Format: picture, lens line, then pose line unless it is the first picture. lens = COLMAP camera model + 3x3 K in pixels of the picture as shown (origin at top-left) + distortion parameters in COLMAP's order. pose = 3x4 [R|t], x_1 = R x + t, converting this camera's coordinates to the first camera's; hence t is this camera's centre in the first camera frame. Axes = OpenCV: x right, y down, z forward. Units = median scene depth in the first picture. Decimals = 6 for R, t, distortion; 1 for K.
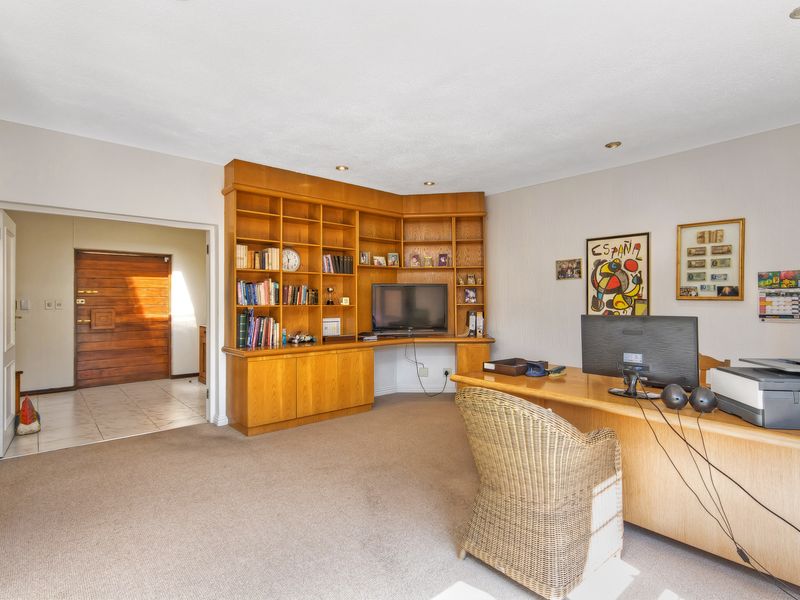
lens RADIAL K [[432.1, 0, 400.2], [0, 432.1, 298.1], [0, 0, 1]] dist [0.007637, 0.000256]
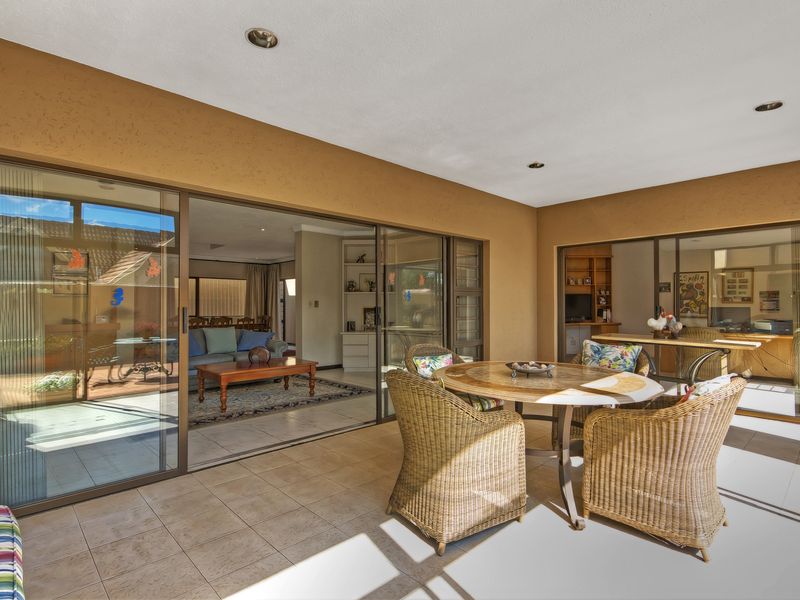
lens RADIAL K [[432.1, 0, 401.5], [0, 432.1, 300.9], [0, 0, 1]] dist [0.007637, 0.000256]
pose [[0.999223, -0.001171, 0.039395, -1.011209], [0.001095, 0.999998, 0.001949, -0.011030], [-0.039397, -0.001904, 0.999222, -1.068012]]
